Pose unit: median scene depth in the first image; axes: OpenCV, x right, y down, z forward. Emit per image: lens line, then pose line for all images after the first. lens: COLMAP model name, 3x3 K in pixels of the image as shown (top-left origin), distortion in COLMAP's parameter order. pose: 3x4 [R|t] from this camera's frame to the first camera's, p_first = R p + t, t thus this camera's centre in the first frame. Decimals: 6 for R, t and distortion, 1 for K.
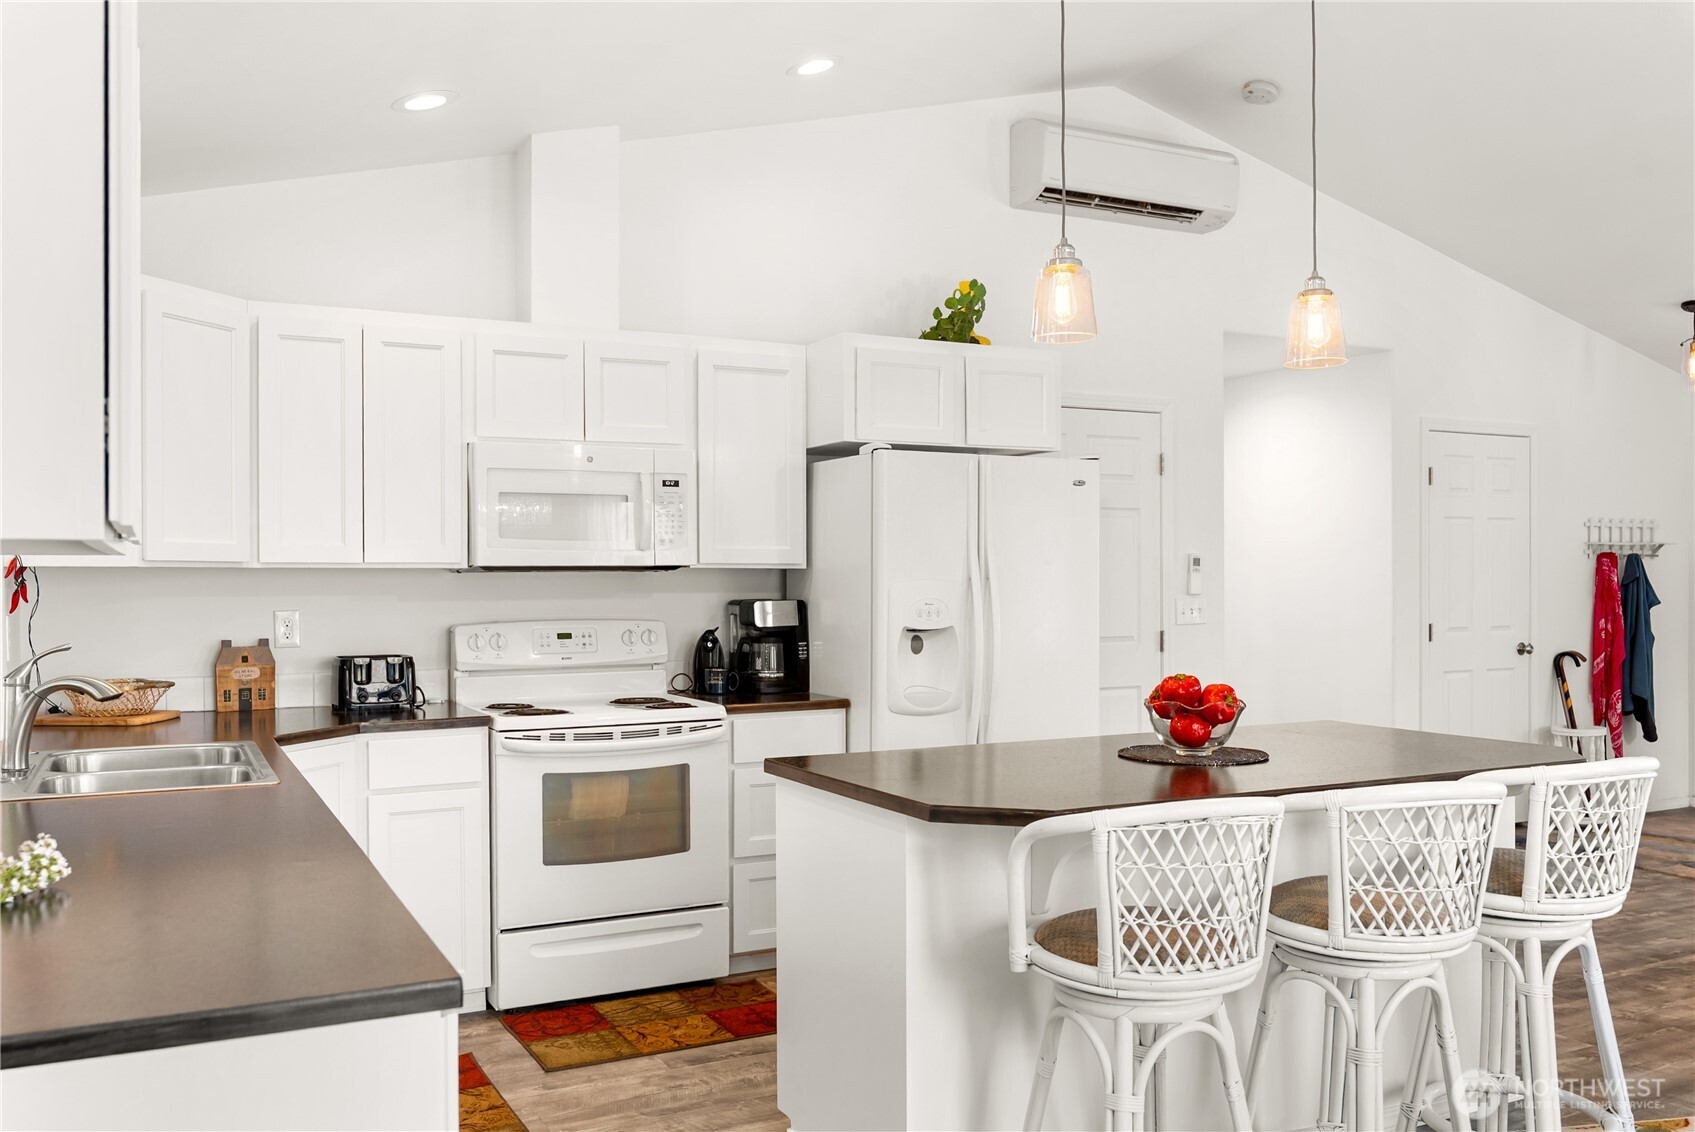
lens RADIAL K [[1388.3, 0, 848.4], [0, 1388.3, 577.7], [0, 0, 1]] dist [-0.002435, -0.005028]
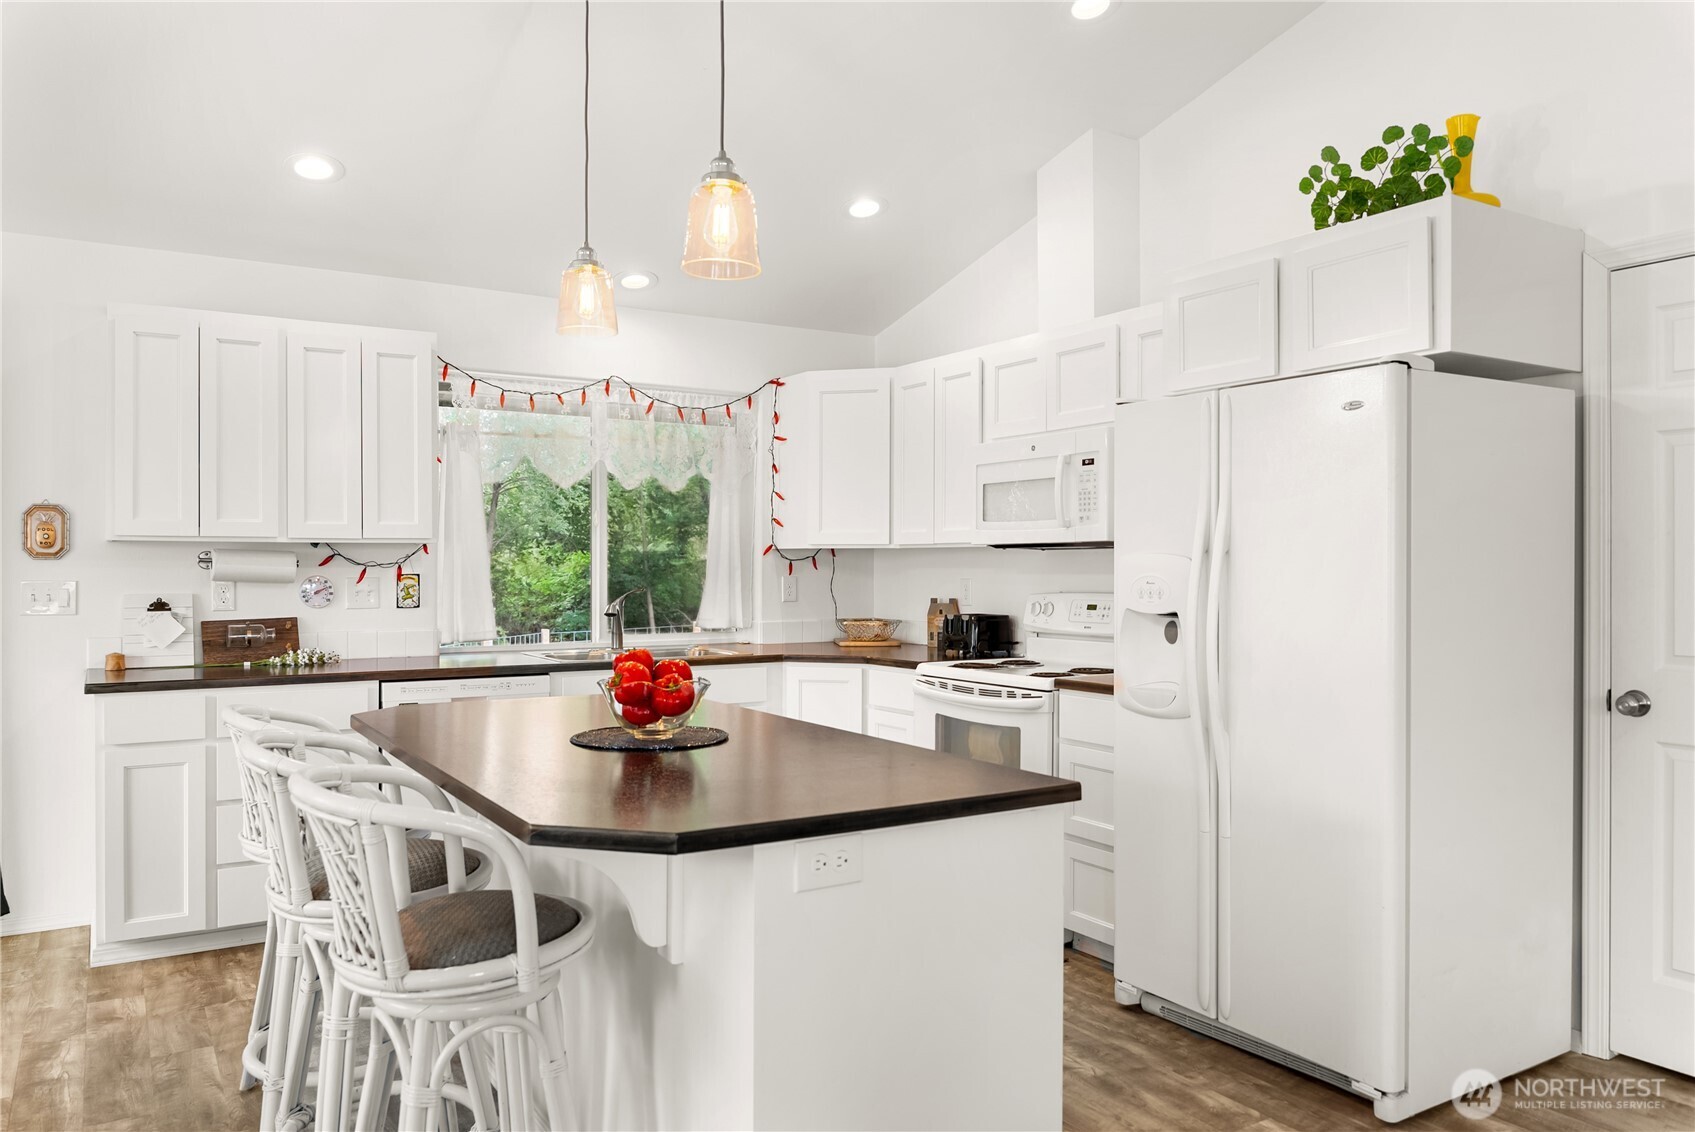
lens RADIAL K [[1206.5, 0, 840.7], [0, 1206.5, 560.4], [0, 0, 1]] dist [0.005212, -0.001595]
pose [[0.081105, -0.001507, -0.996704, 0.751939], [-0.004121, 0.999990, -0.001847, 0.007611], [0.996697, 0.004257, 0.081098, 0.745913]]
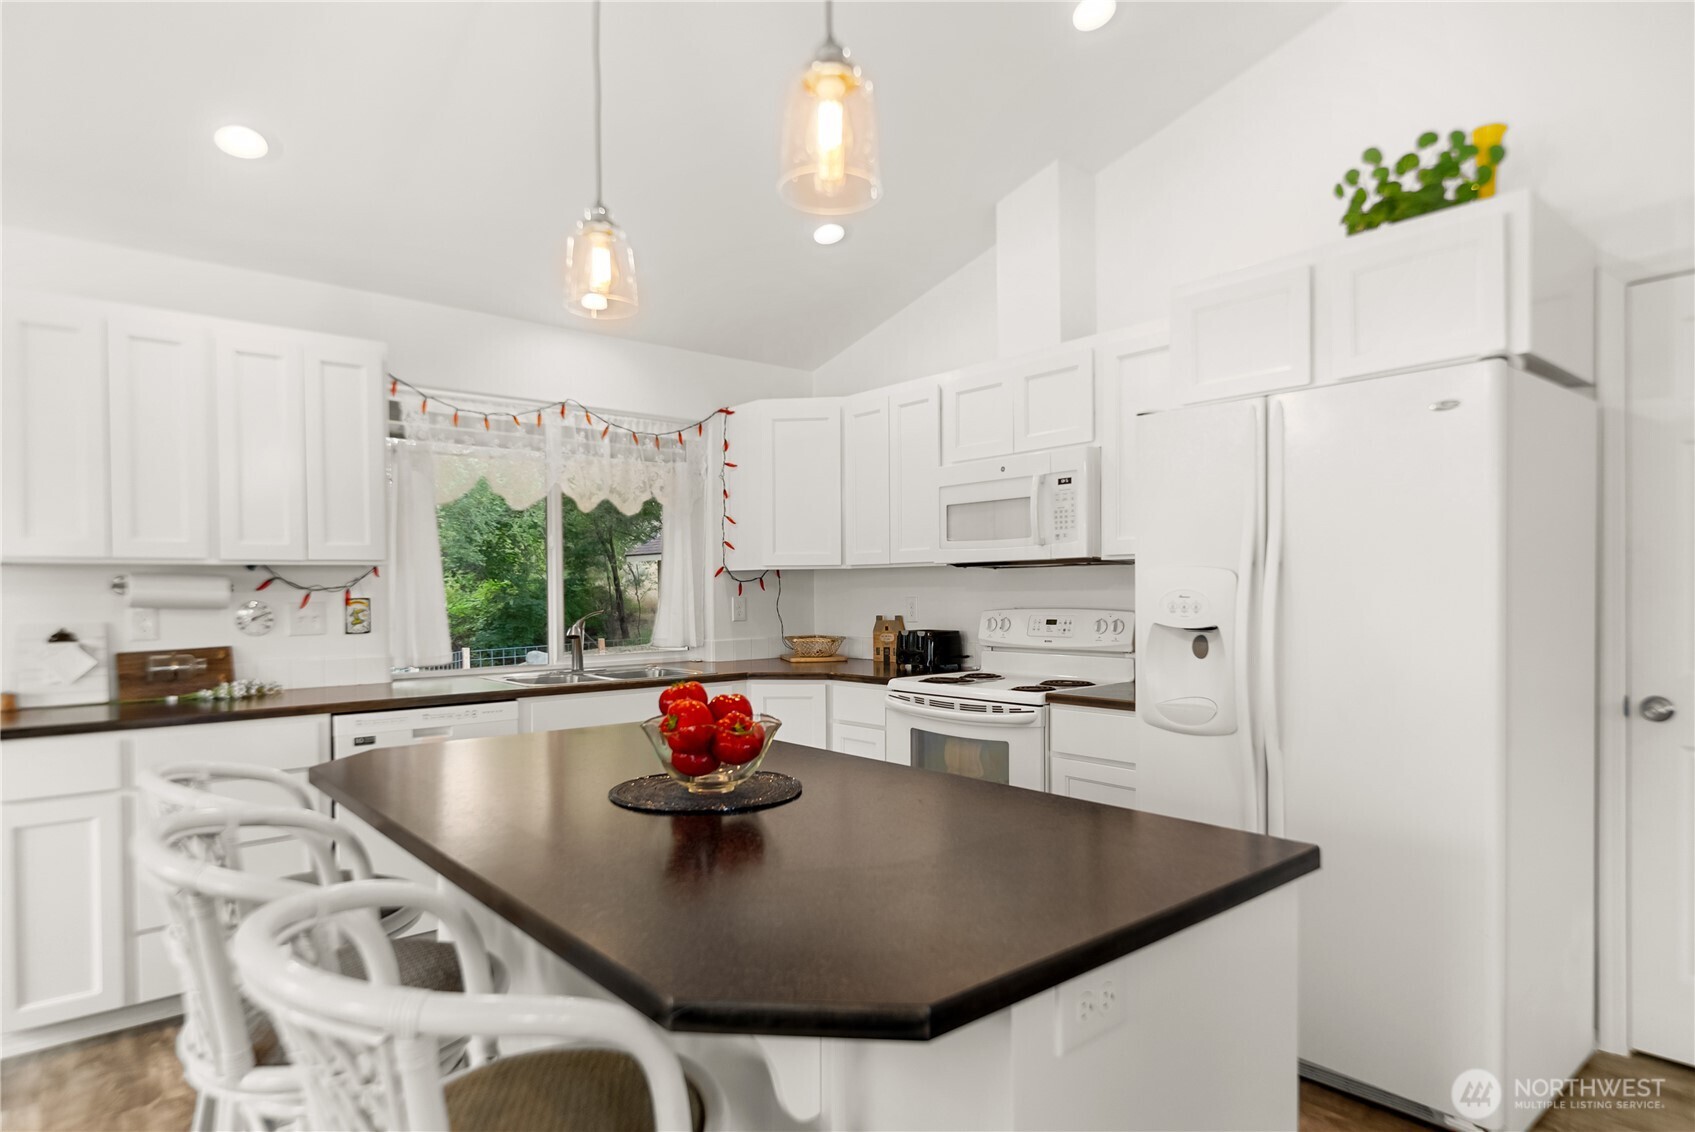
lens RADIAL K [[961.3, 0, 848.3], [0, 961.3, 595.7], [0, 0, 1]] dist [0.008303, 0.002717]
pose [[0.230117, 0.007119, -0.973137, 0.551027], [0.005778, 0.999946, 0.008682, 0.012340], [0.973146, -0.007621, 0.230064, 0.670643]]
